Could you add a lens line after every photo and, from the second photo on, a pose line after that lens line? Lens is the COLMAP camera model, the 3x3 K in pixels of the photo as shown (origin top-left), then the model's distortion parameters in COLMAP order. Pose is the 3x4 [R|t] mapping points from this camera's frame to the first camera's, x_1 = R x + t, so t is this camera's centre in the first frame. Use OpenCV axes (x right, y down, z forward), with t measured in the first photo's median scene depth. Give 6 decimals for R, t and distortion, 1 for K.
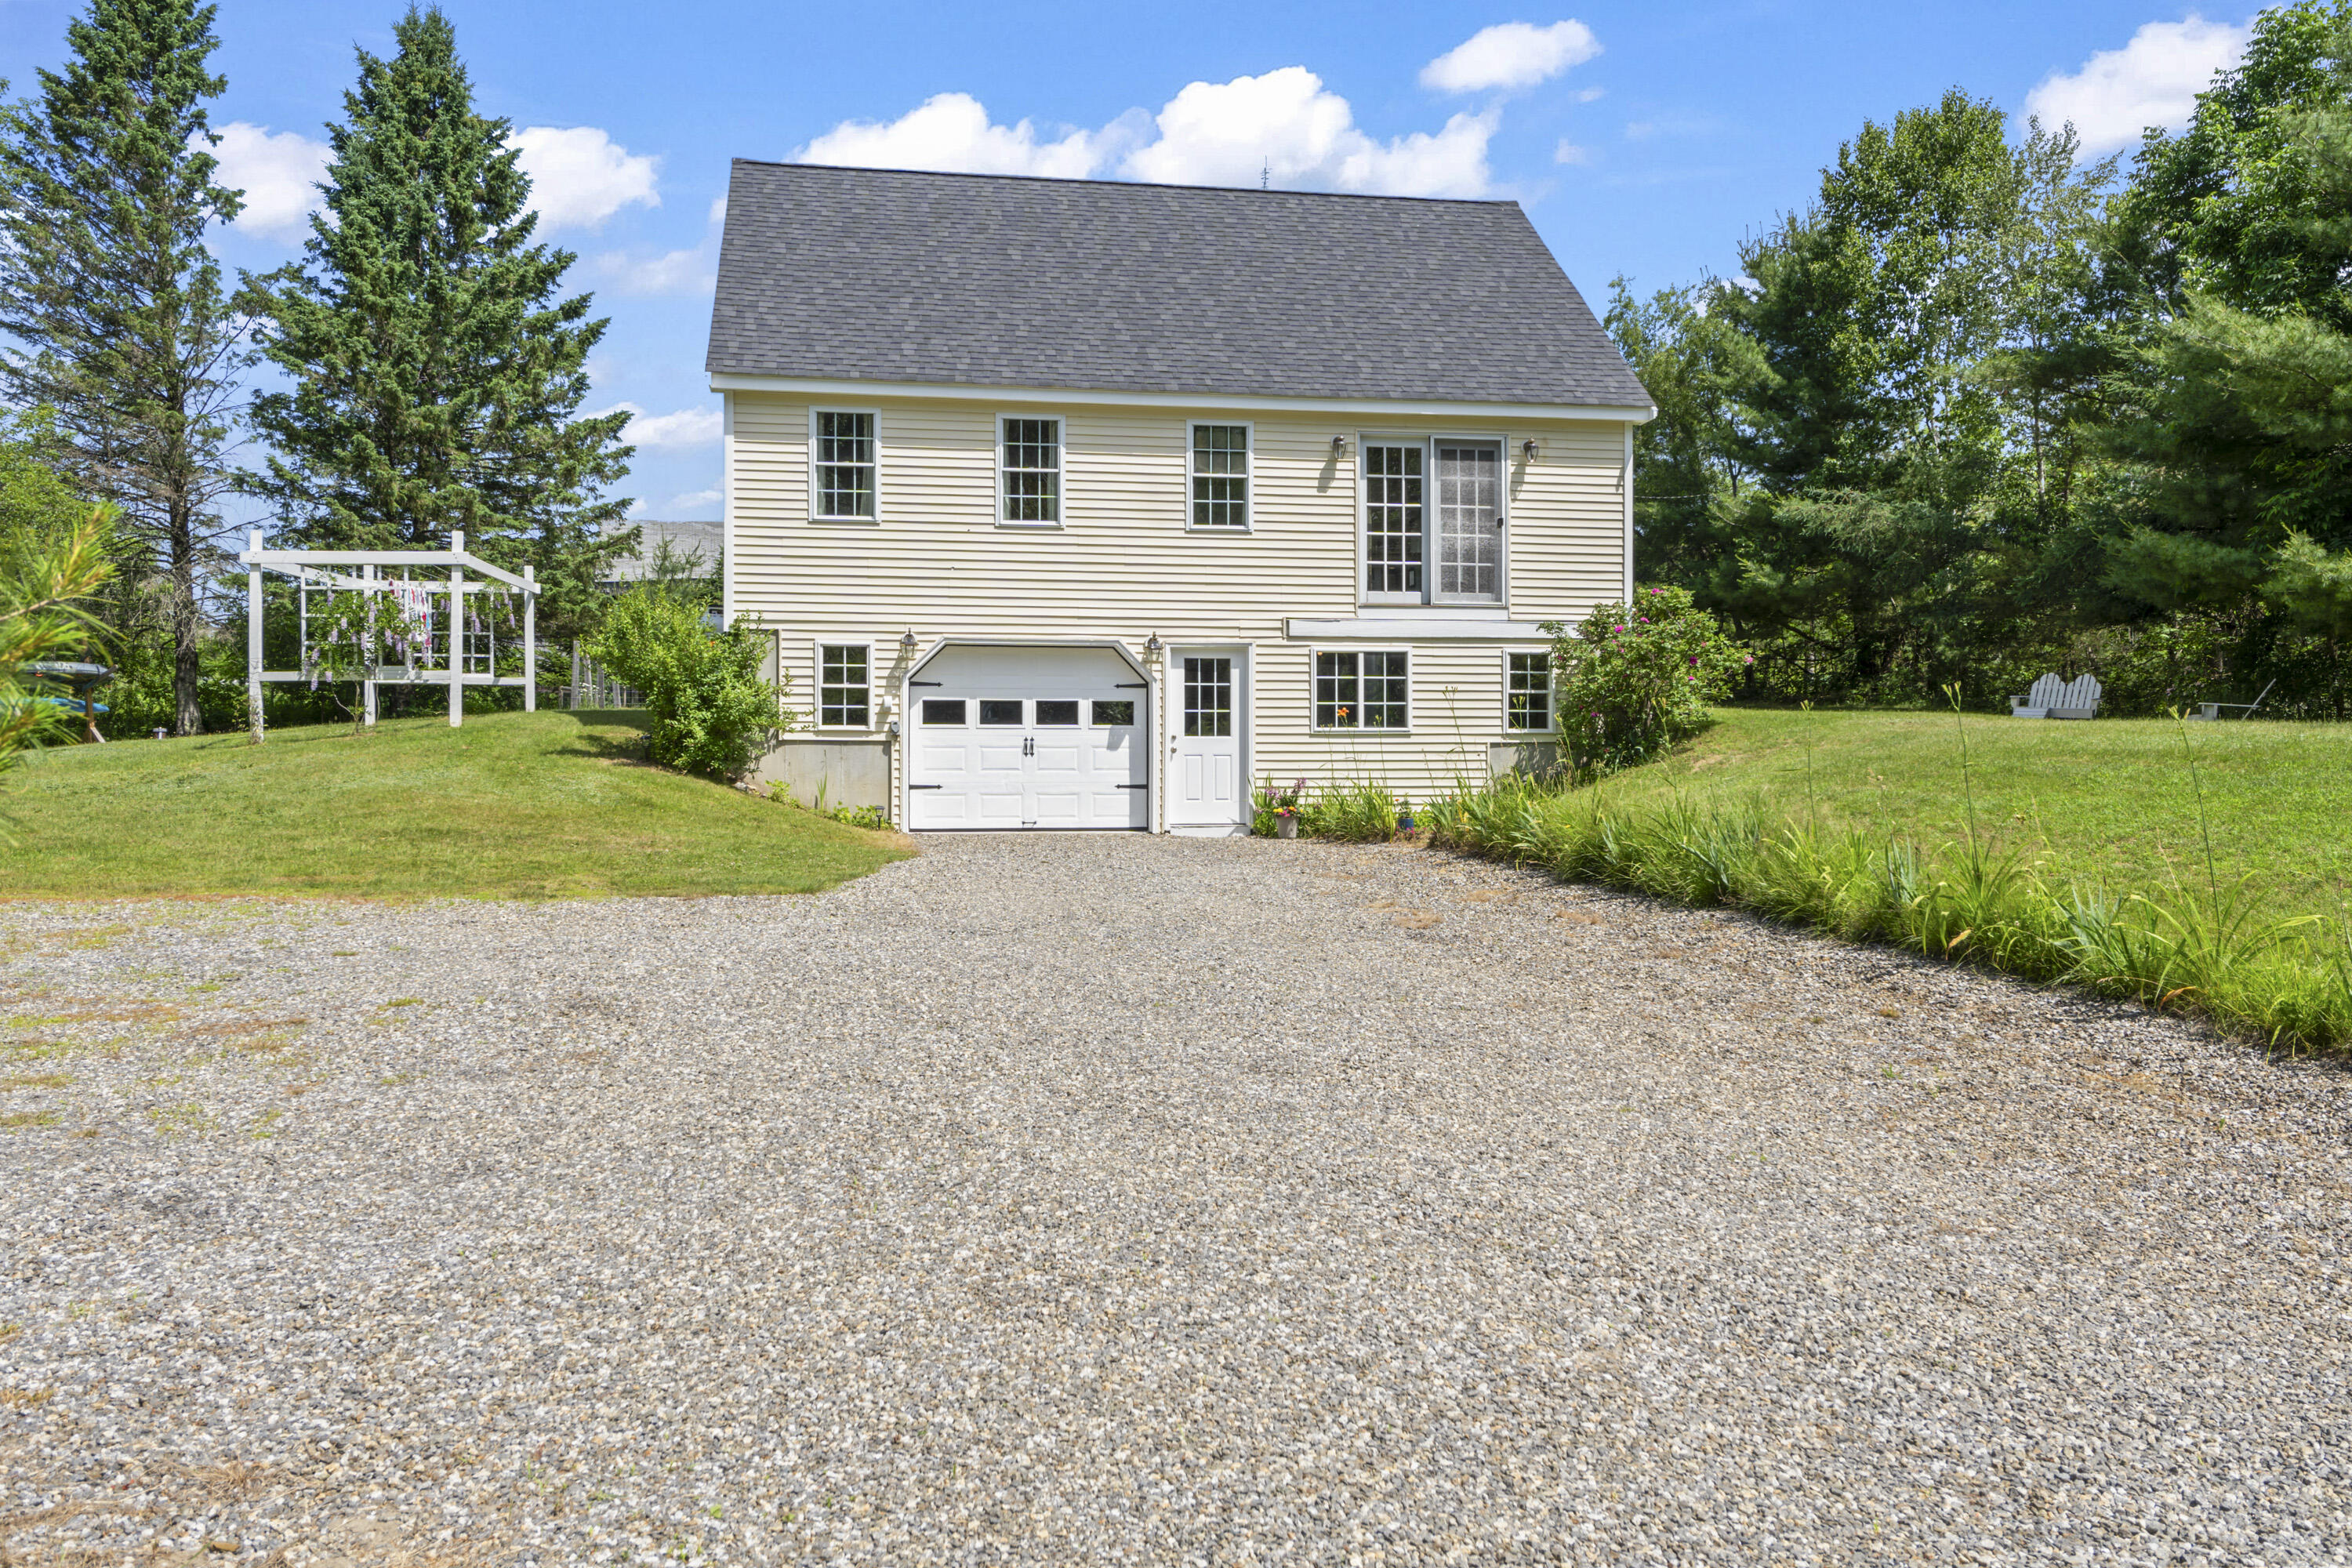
lens RADIAL K [[1761.4, 0, 1182.7], [0, 1761.4, 762.8], [0, 0, 1]] dist [0.011725, 0.002263]
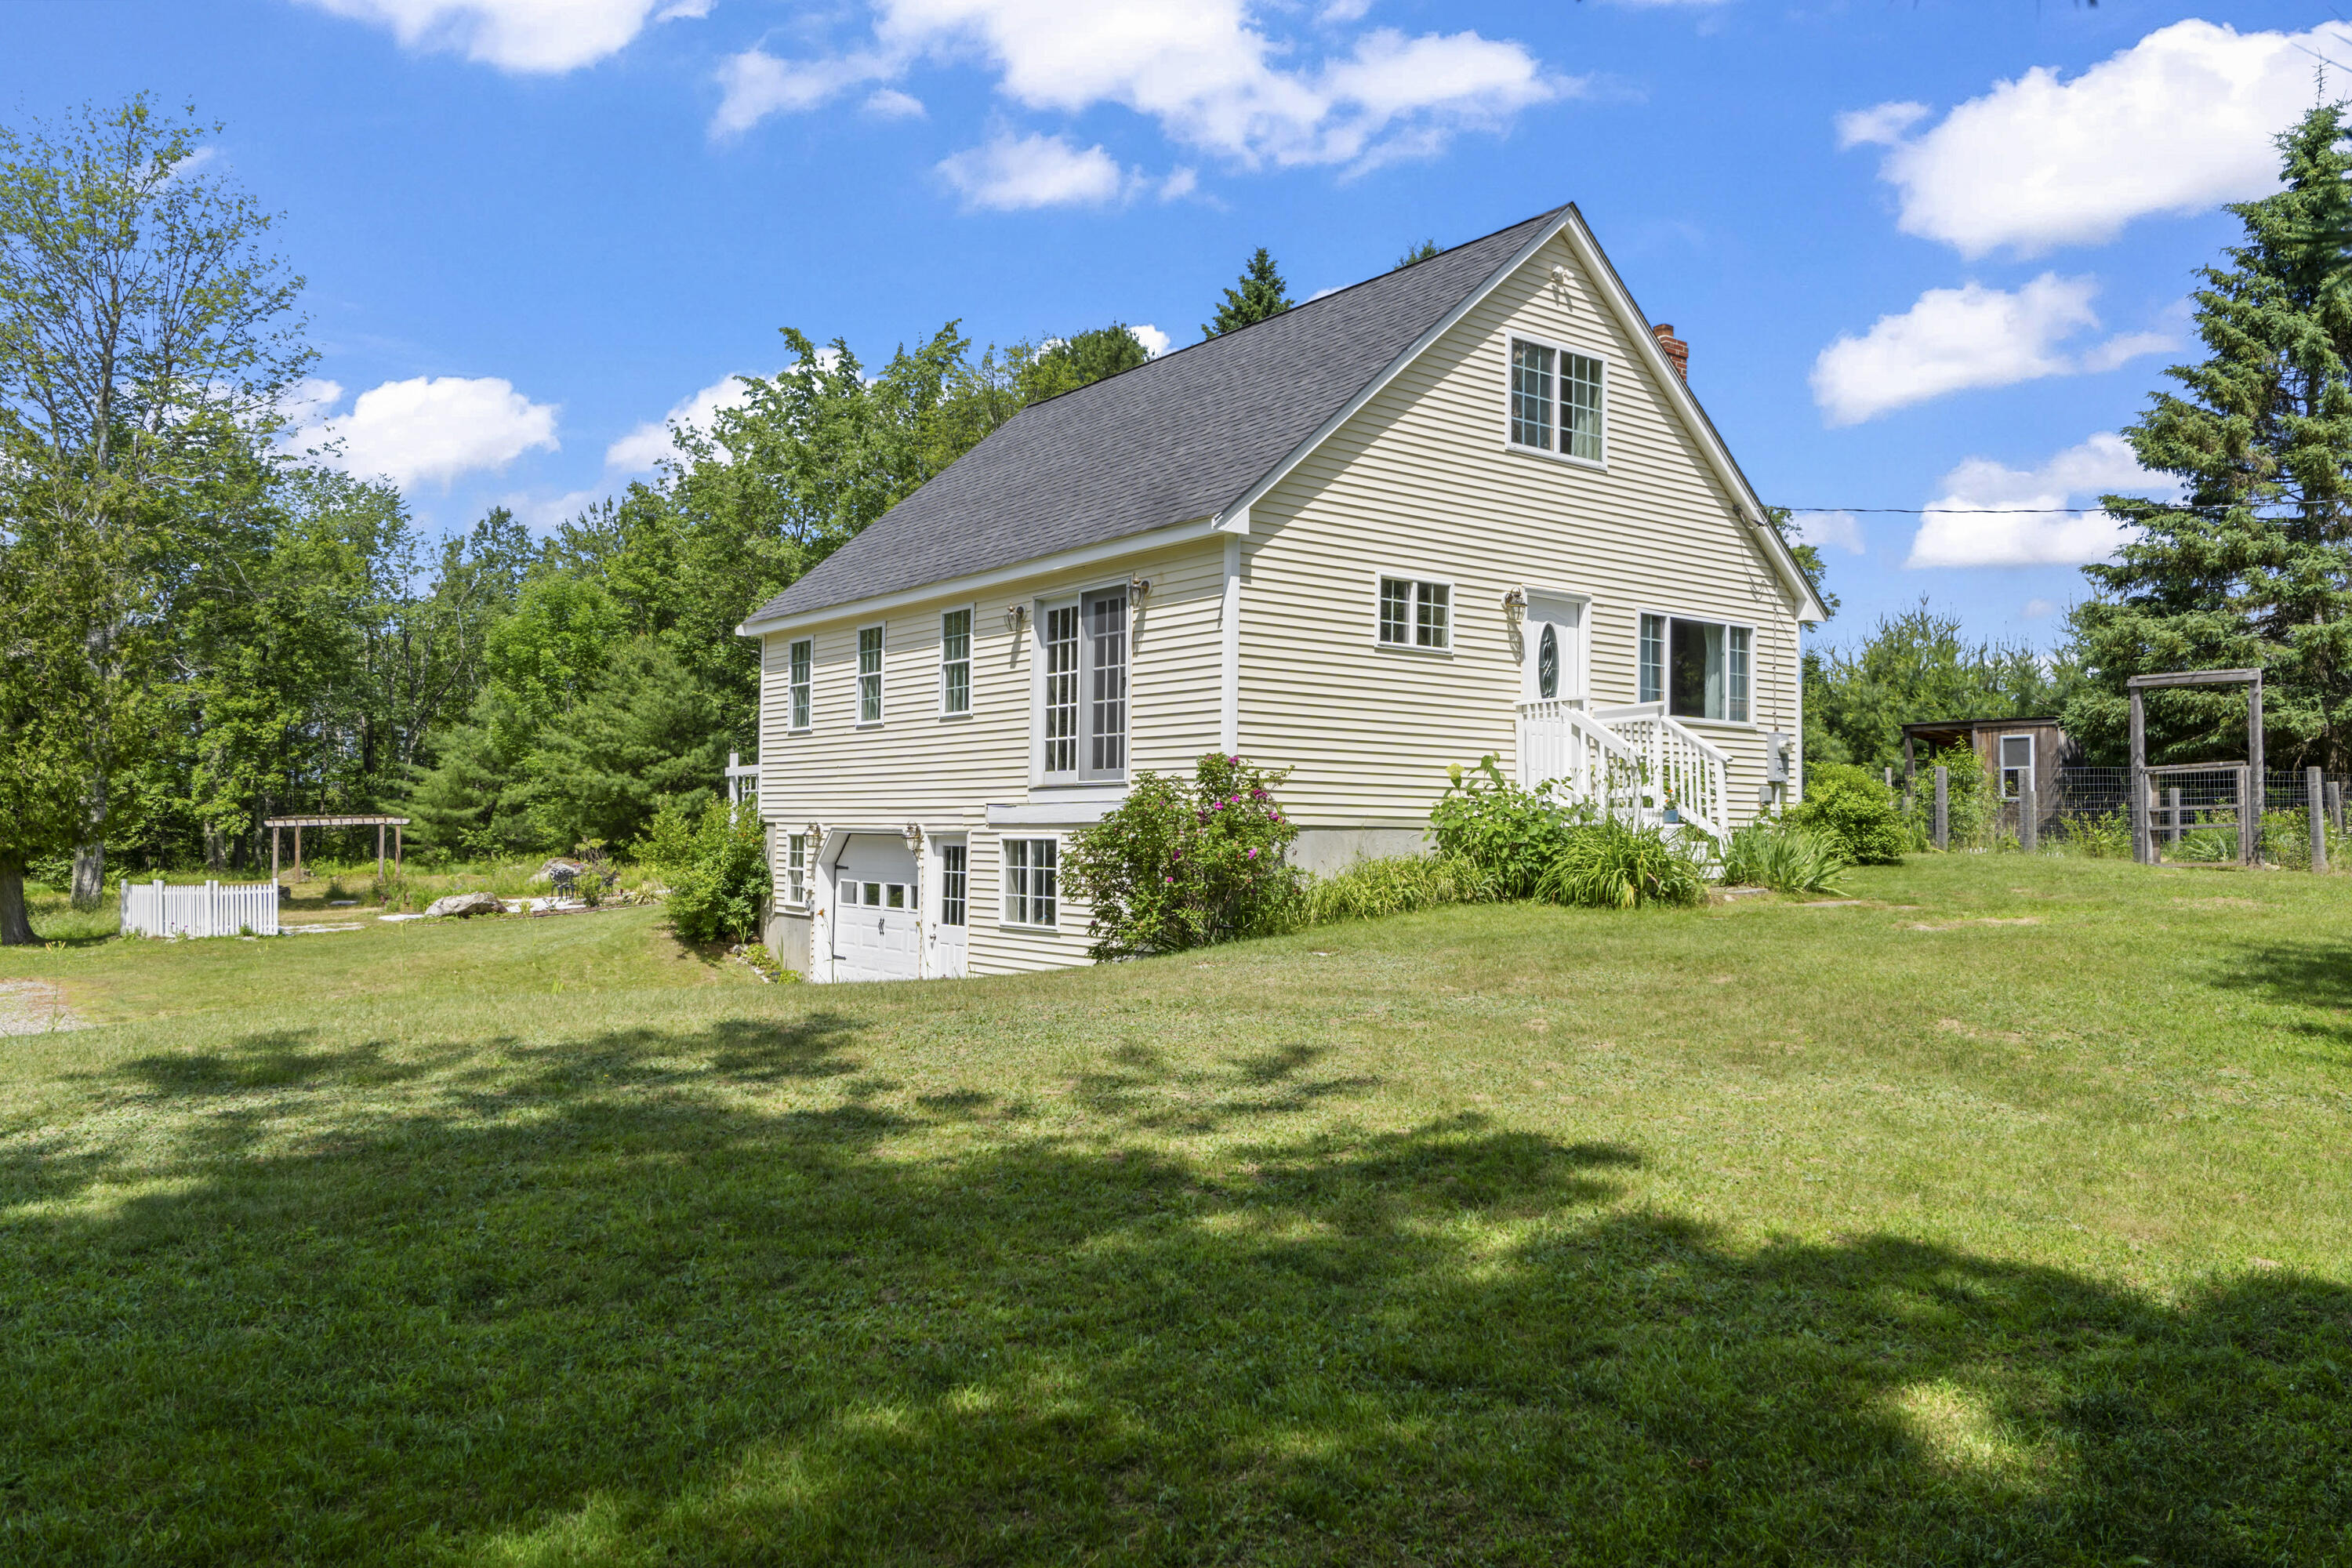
lens RADIAL K [[1761.4, 0, 1179.4], [0, 1761.4, 779.2], [0, 0, 1]] dist [0.011725, 0.002263]
pose [[0.448304, -0.021760, -0.893616, 0.959396], [-0.003490, 0.999653, -0.026093, -0.071628], [0.893874, 0.014816, 0.448073, 0.671471]]
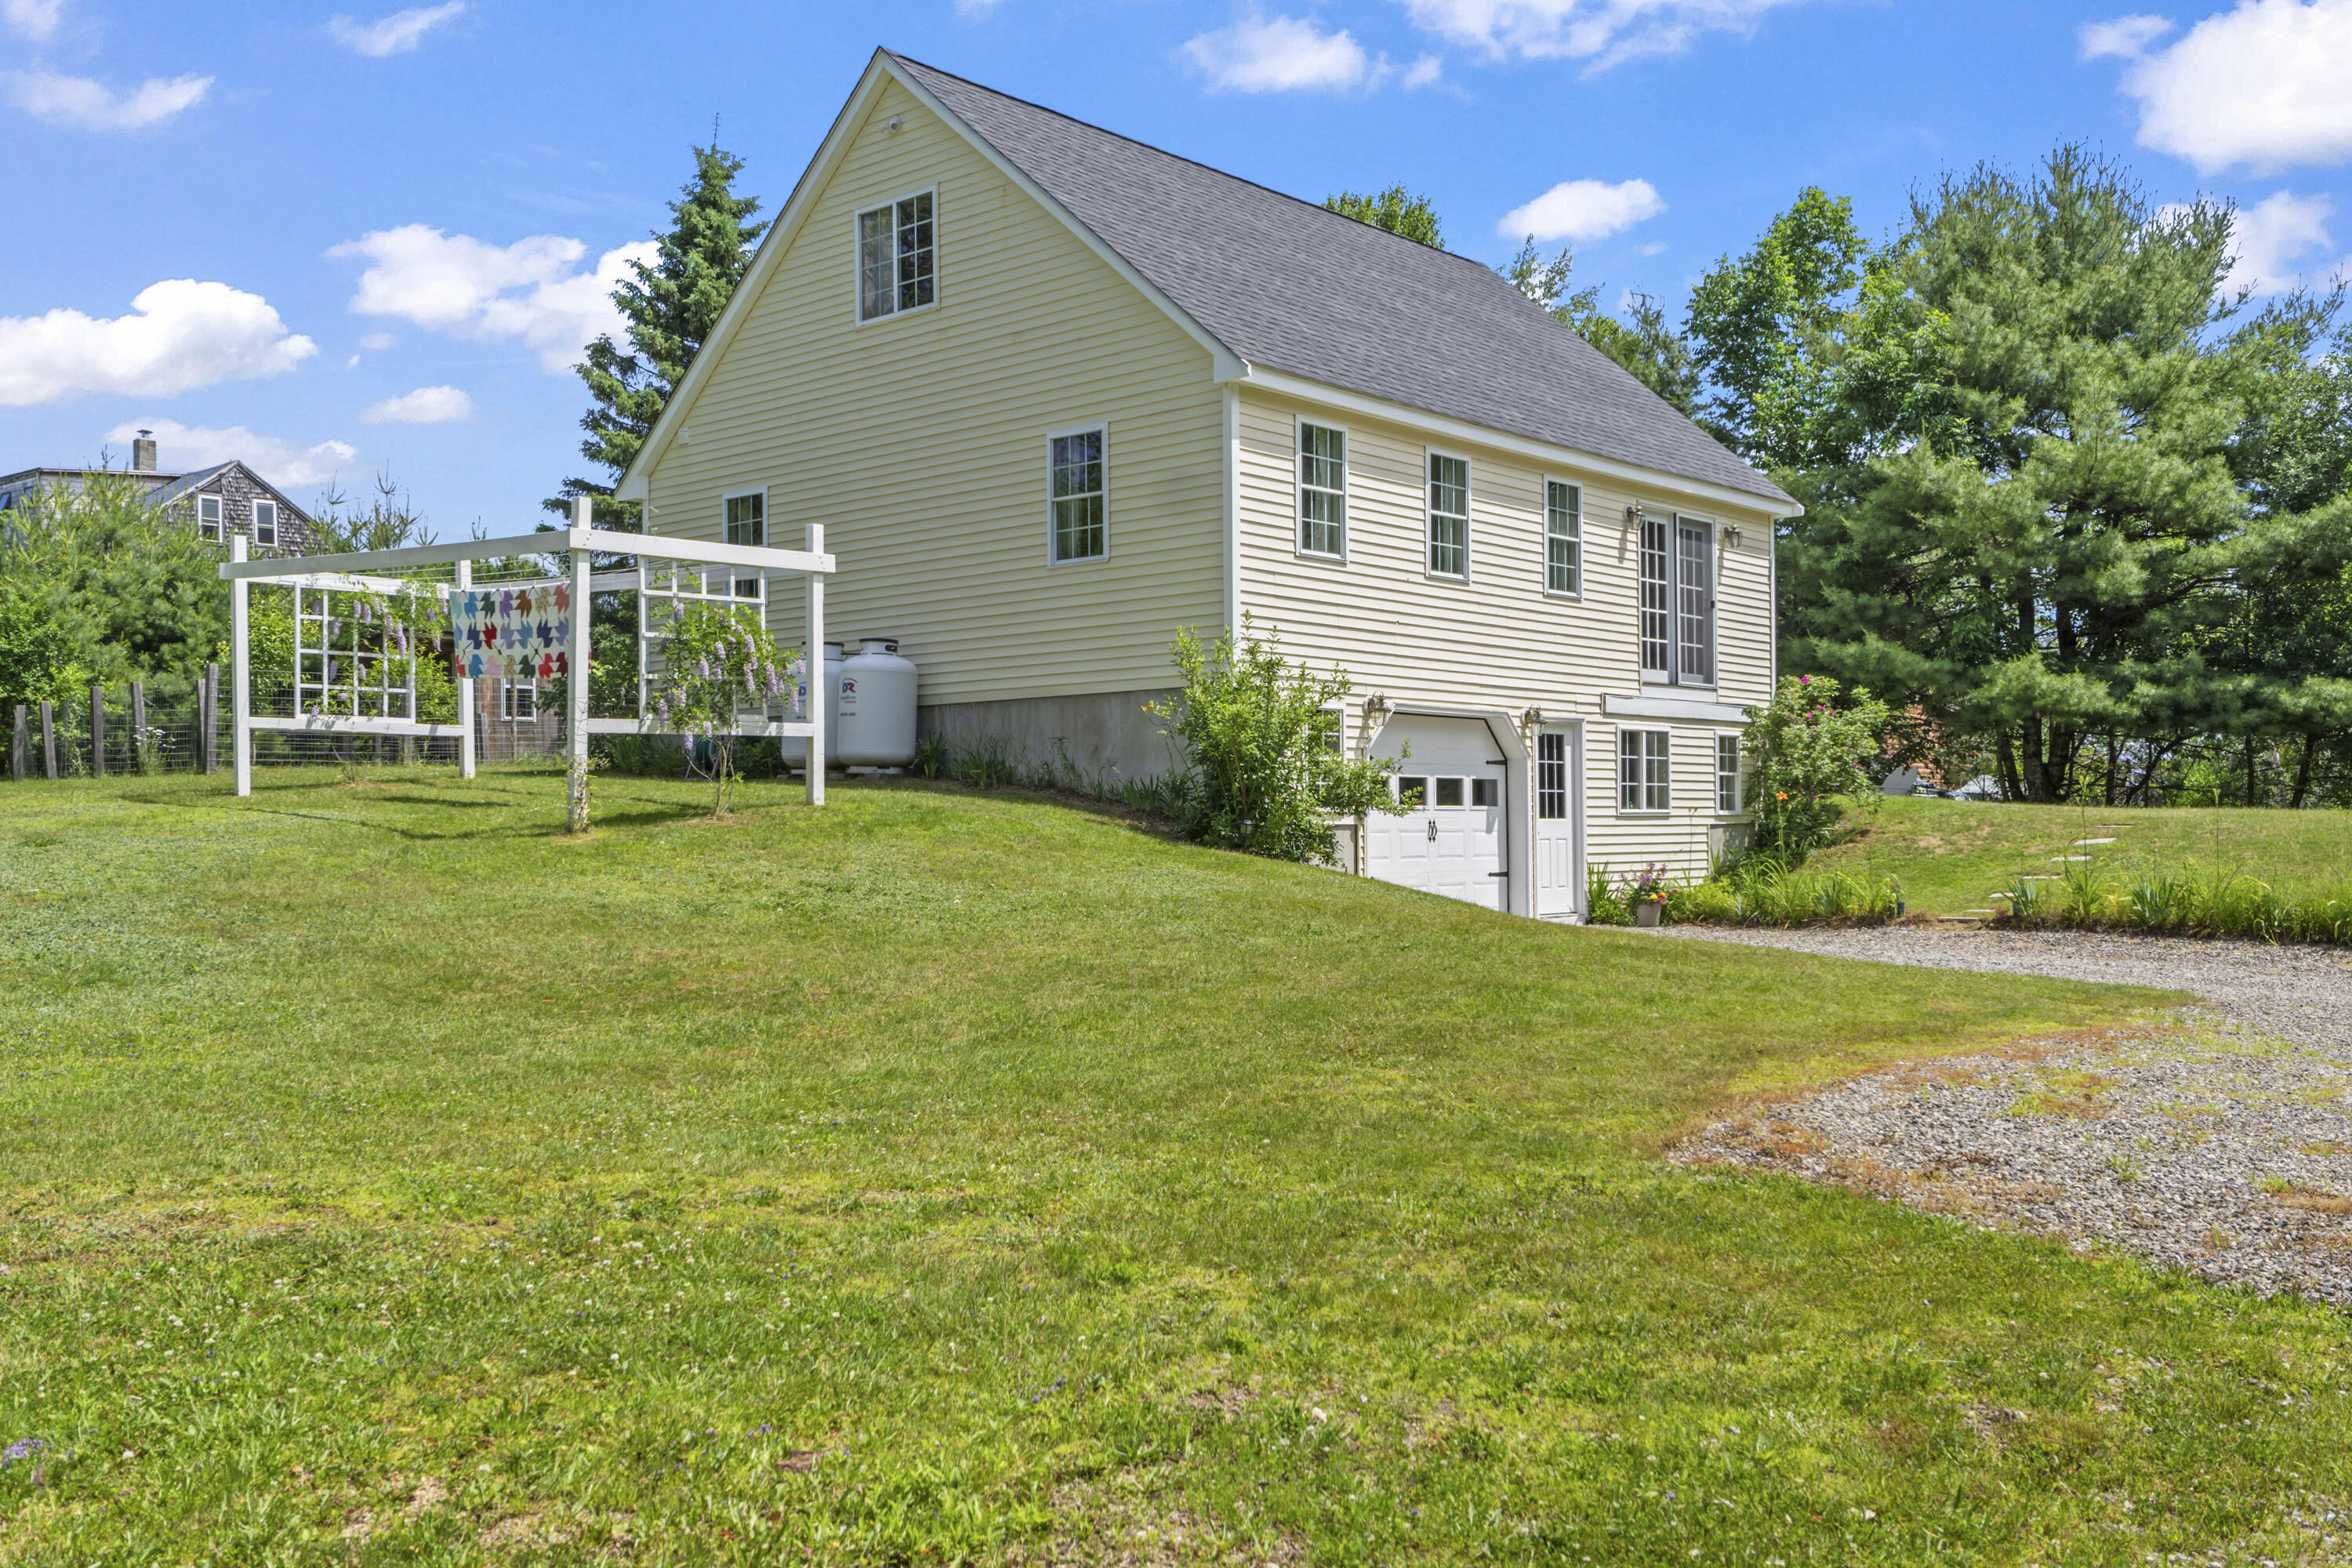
lens RADIAL K [[2047.5, 0, 1186.7], [0, 2047.5, 794.3], [0, 0, 1]] dist [0.006113, -0.007284]
pose [[0.775992, 0.007608, 0.630697, -0.815002], [-0.006437, 0.999971, -0.004143, -0.022073], [-0.630710, -0.000845, 0.776018, 0.288178]]
